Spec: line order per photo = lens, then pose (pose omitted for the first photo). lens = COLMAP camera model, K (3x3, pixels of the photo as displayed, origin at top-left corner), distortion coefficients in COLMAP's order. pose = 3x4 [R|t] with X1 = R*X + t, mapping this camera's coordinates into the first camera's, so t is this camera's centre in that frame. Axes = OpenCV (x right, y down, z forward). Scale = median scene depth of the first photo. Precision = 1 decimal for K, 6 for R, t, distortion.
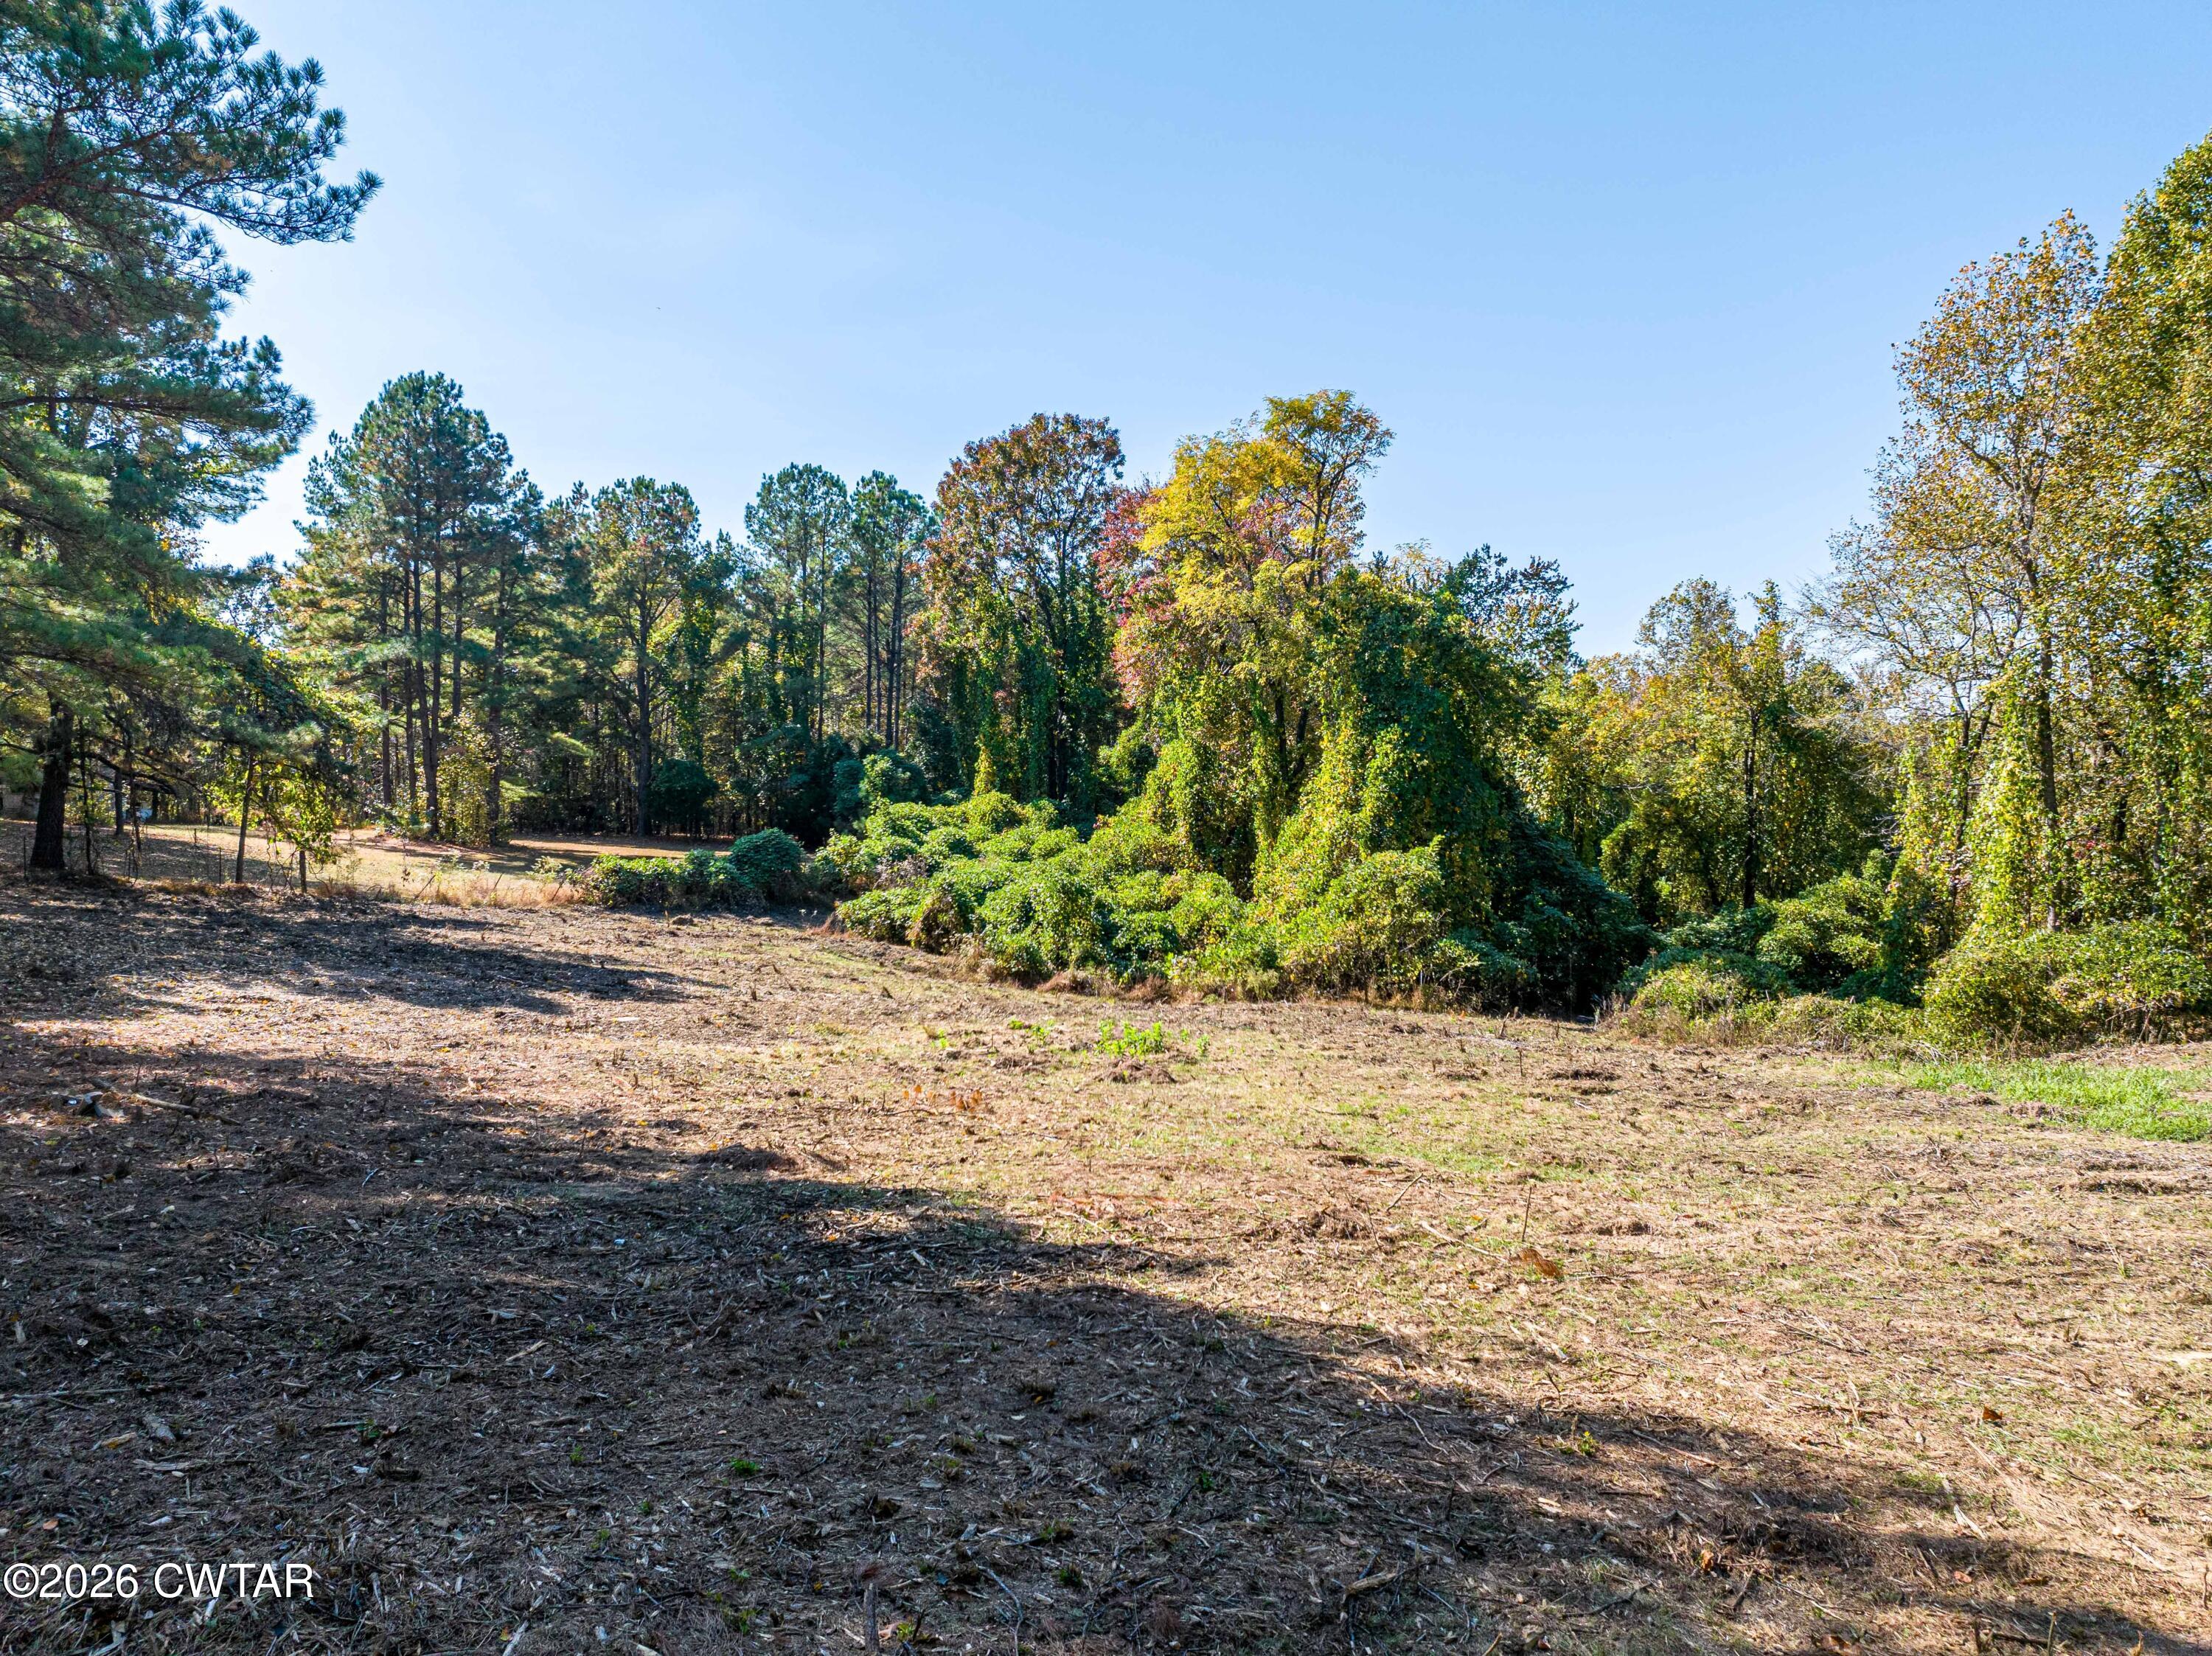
lens RADIAL K [[1552.6, 0, 1108.7], [0, 1552.6, 816.7], [0, 0, 1]] dist [-0.045667, 0.017417]
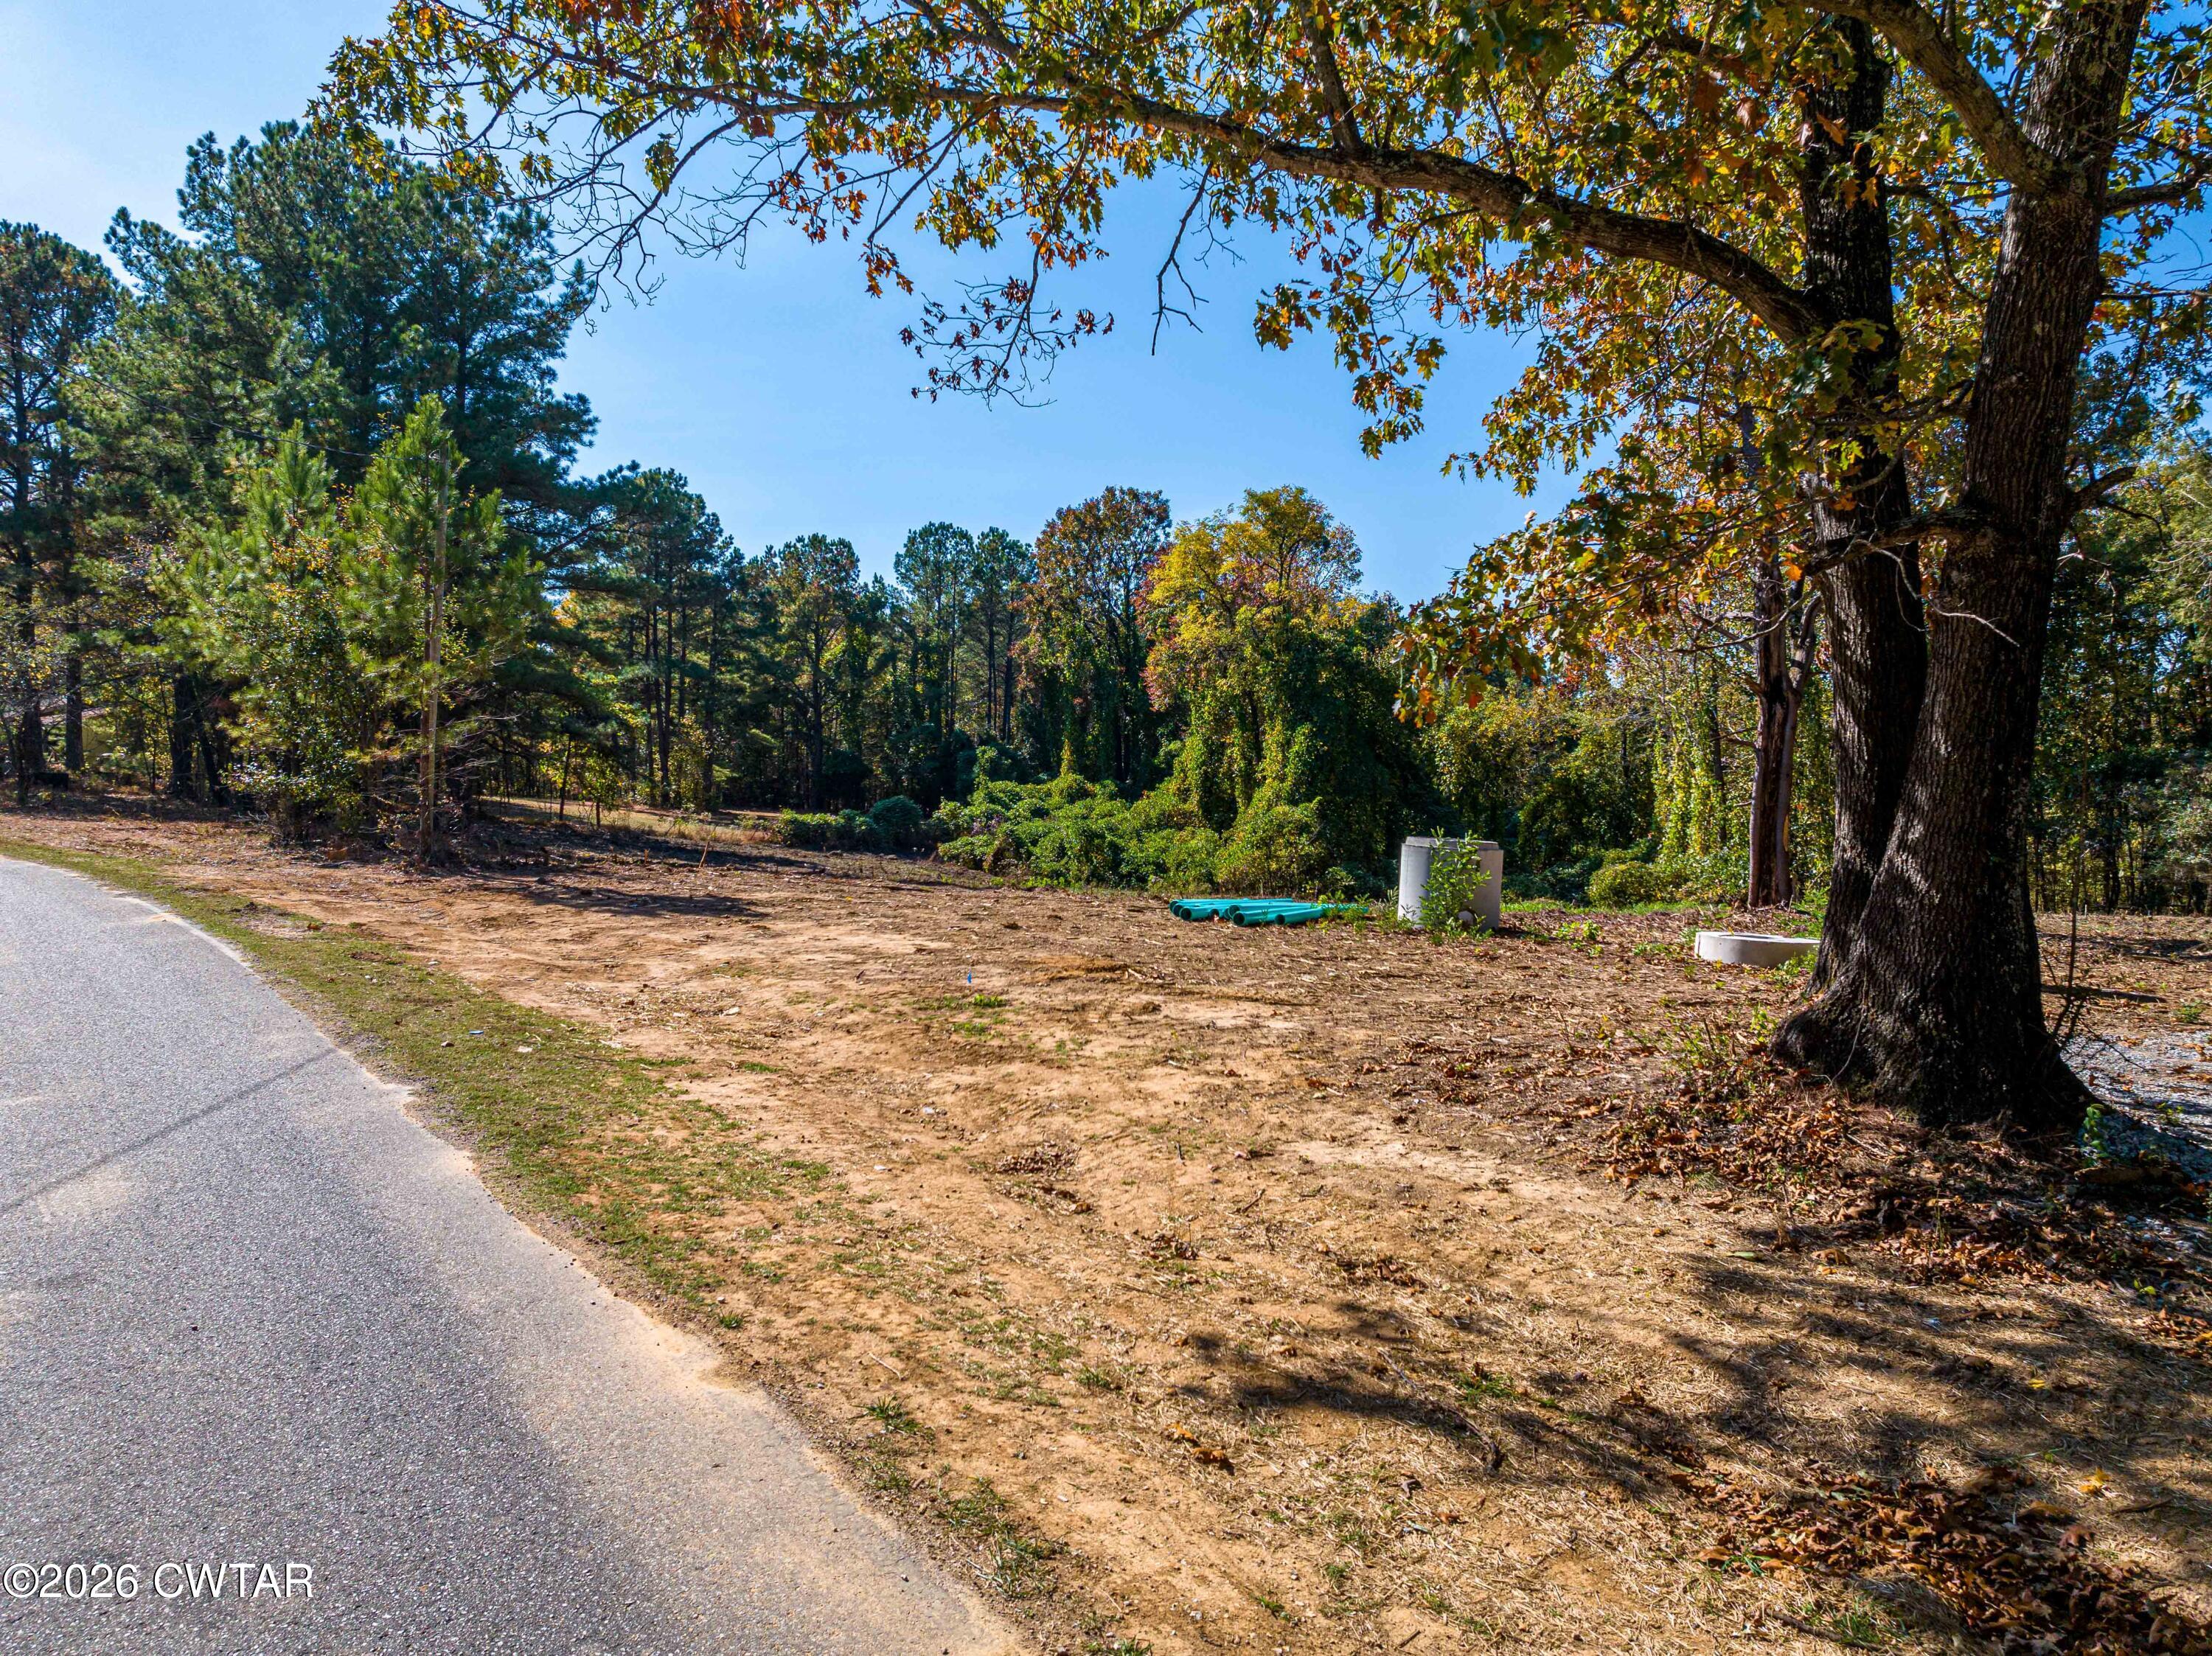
lens RADIAL K [[1552.6, 0, 1111.0], [0, 1552.6, 820.7], [0, 0, 1]] dist [-0.045667, 0.017417]
pose [[0.993673, 0.007065, -0.112093, 0.124941], [-0.006852, 0.999974, 0.002282, 0.023861], [0.112106, -0.001500, 0.993695, -0.365546]]
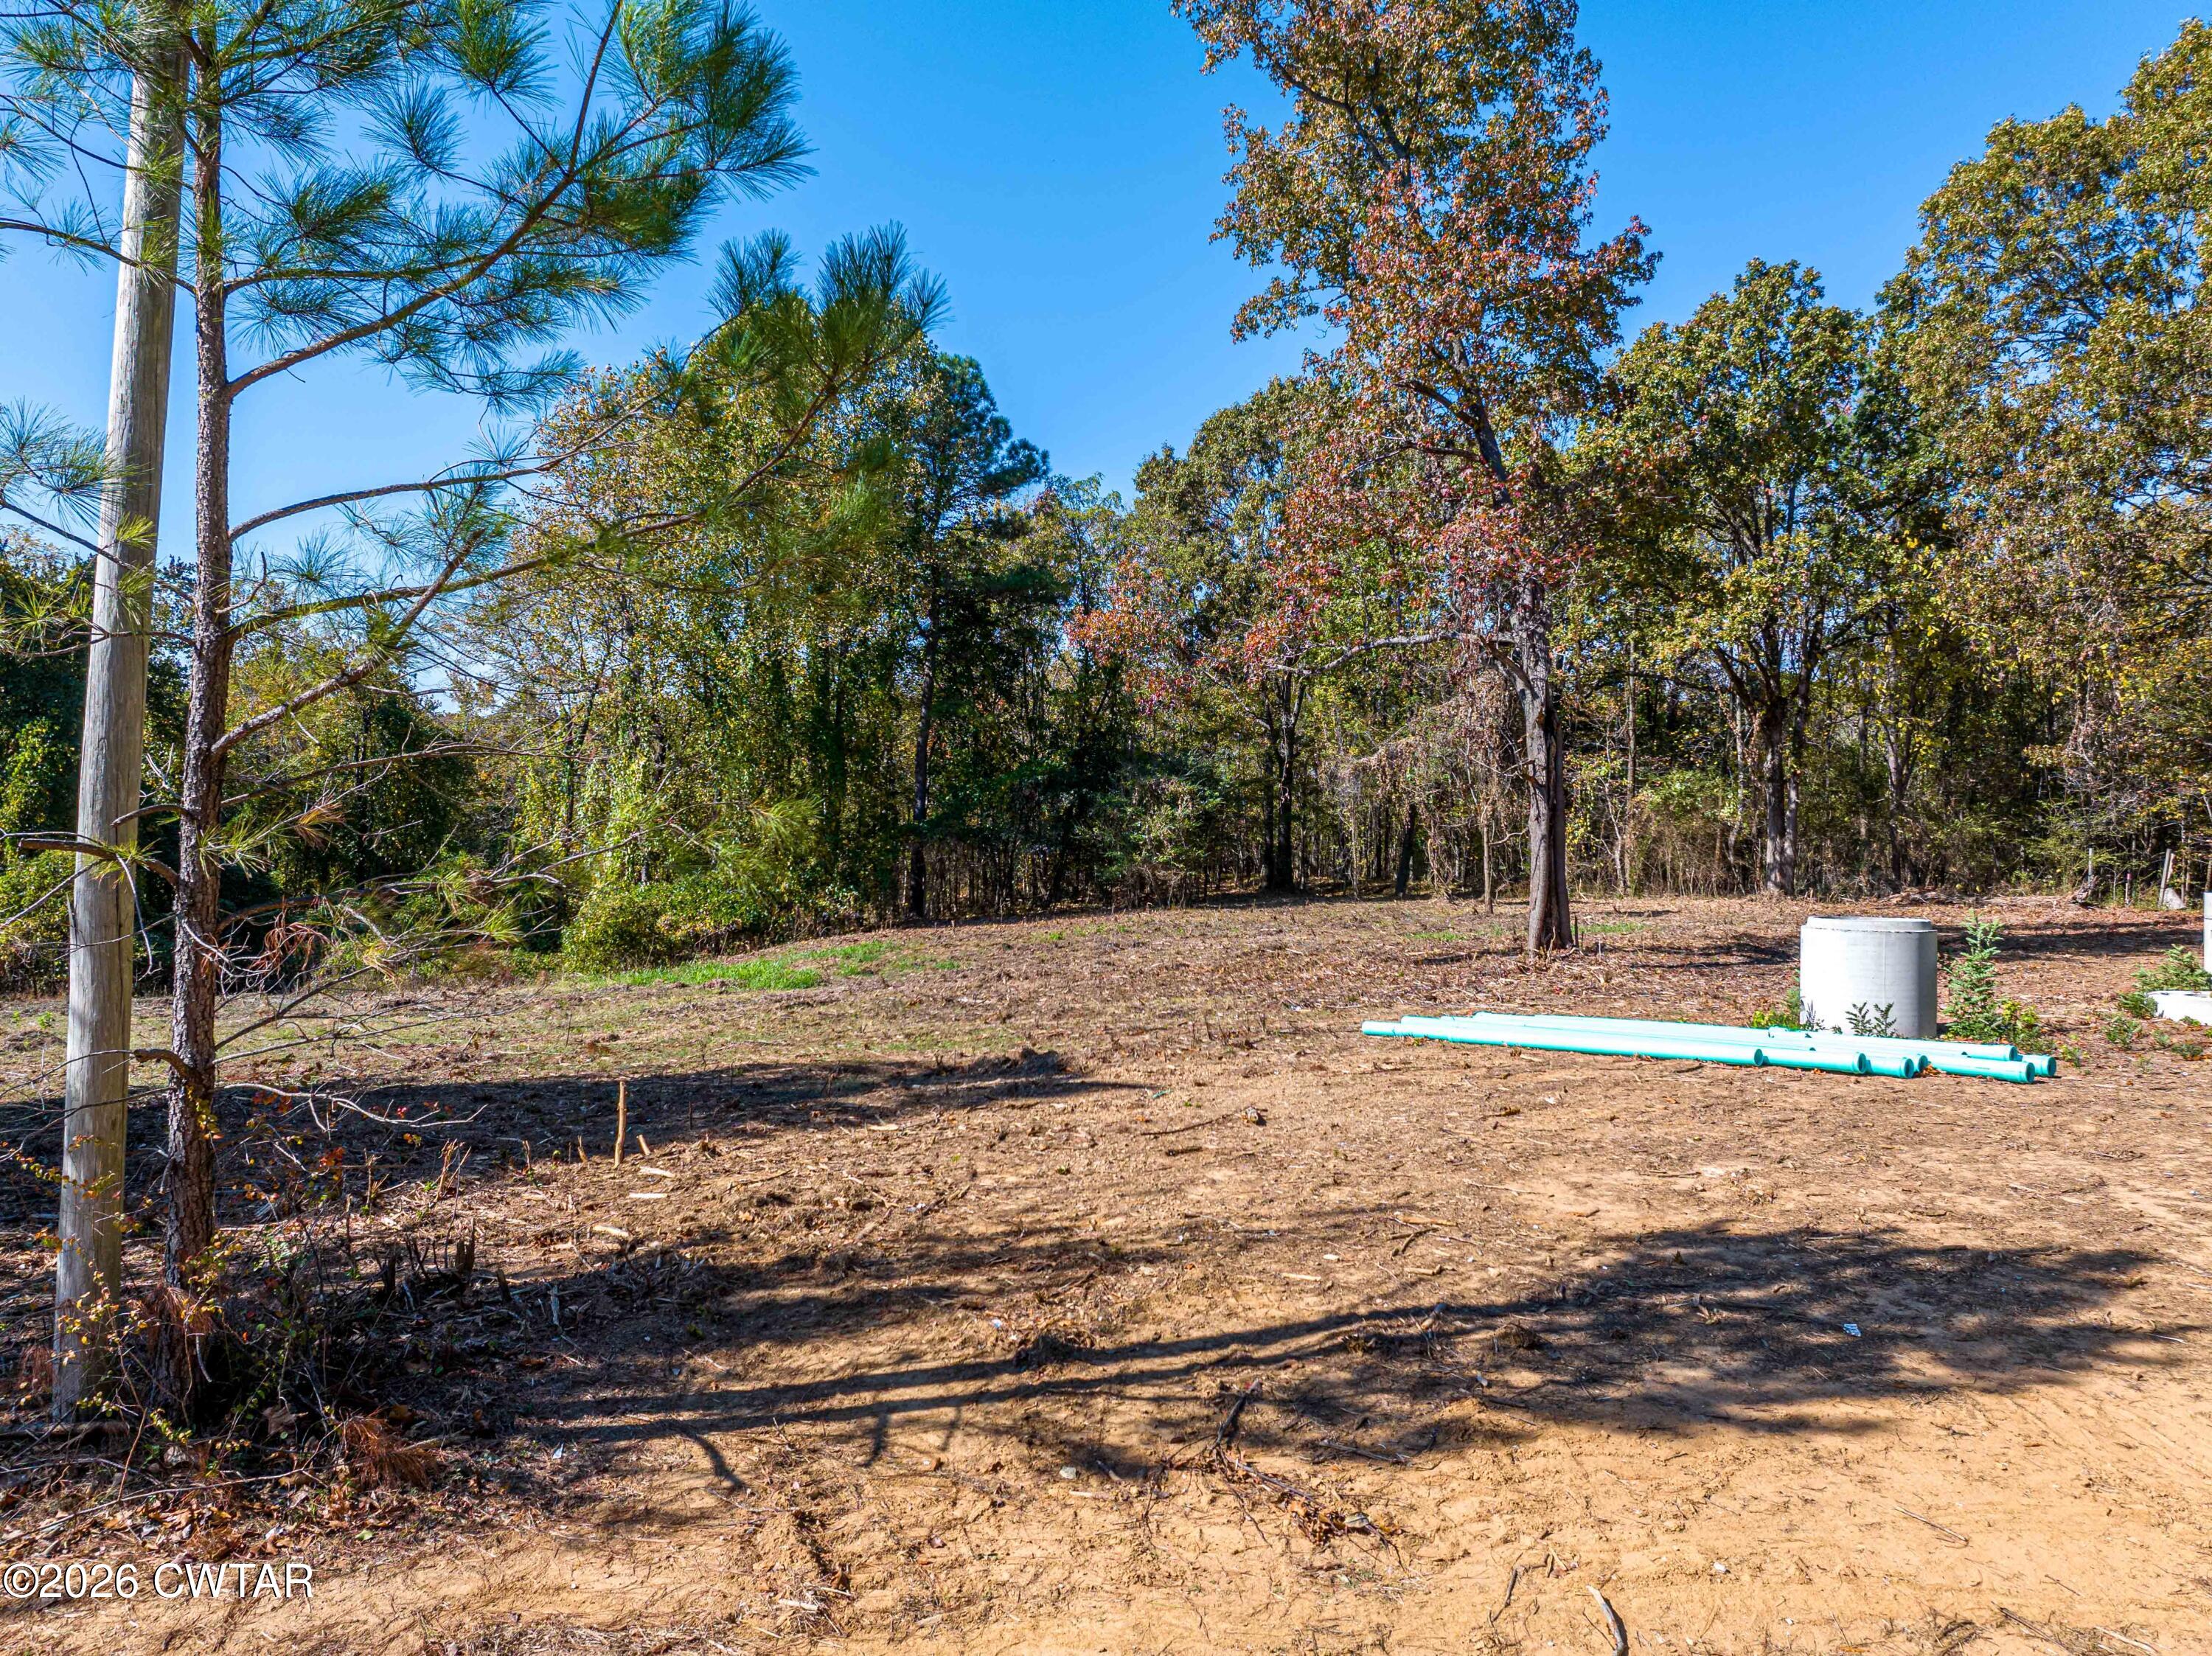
lens RADIAL K [[1552.6, 0, 1110.8], [0, 1552.6, 849.3], [0, 0, 1]] dist [-0.045667, 0.017417]
pose [[0.608198, -0.045045, 0.792506, -0.118241], [0.024980, 0.998980, 0.037610, 0.002212], [-0.793392, -0.003077, 0.608703, -0.081162]]
